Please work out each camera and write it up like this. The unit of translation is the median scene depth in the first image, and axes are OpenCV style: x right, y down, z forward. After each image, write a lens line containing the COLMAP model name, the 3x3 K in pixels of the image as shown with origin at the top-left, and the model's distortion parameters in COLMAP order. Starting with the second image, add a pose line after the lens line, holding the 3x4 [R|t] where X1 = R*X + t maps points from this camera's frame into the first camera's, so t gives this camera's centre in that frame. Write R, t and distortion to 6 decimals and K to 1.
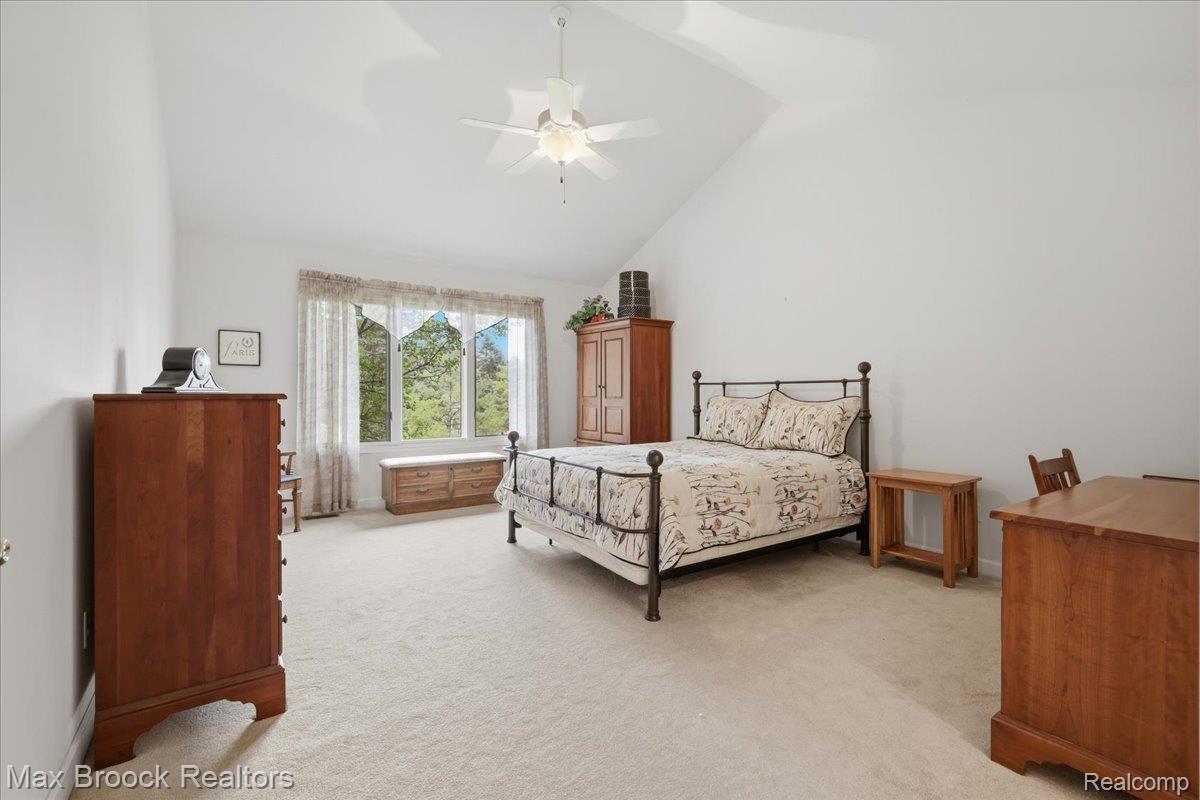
lens RADIAL K [[527.3, 0, 599.6], [0, 527.3, 397.0], [0, 0, 1]] dist [0.000362, -0.000017]
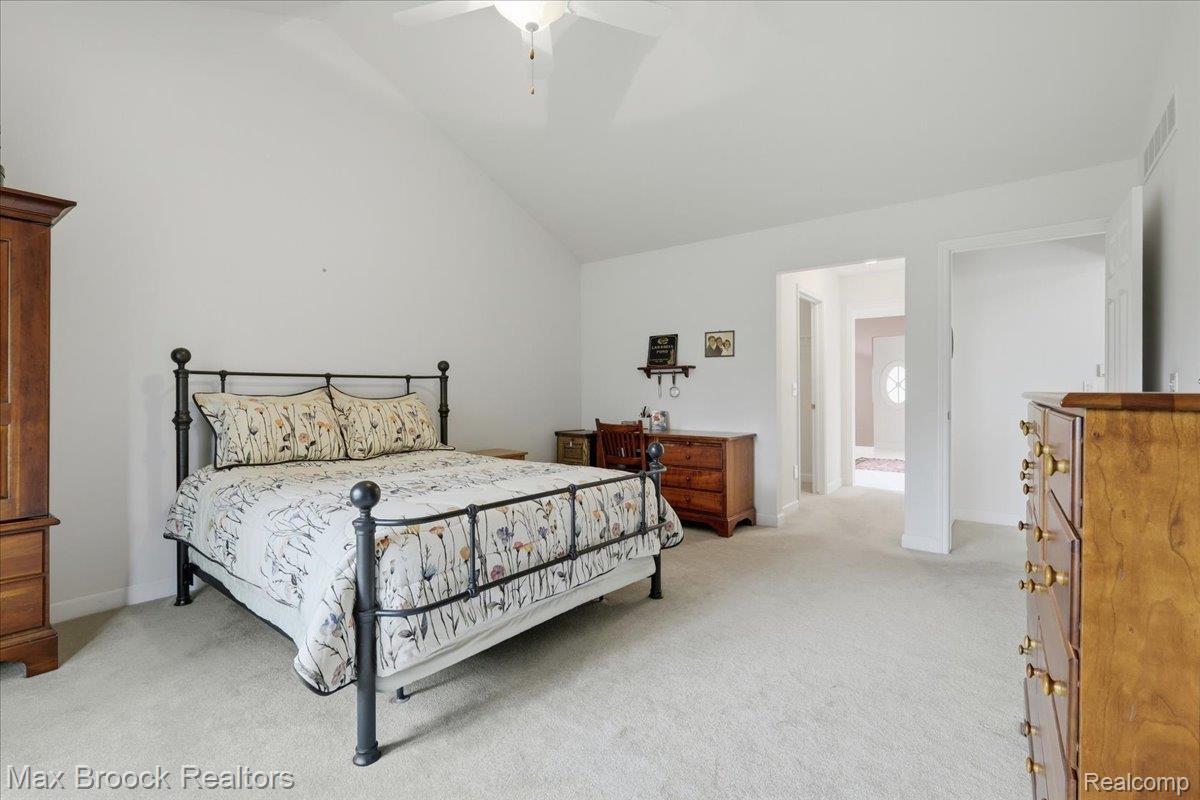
lens RADIAL K [[527.3, 0, 600.6], [0, 527.3, 393.2], [0, 0, 1]] dist [0.000362, -0.000017]
pose [[-0.271209, -0.003799, 0.962513, -0.592963], [0.006401, 0.999963, 0.005751, -0.003466], [-0.962499, 0.007721, -0.271175, 0.919709]]
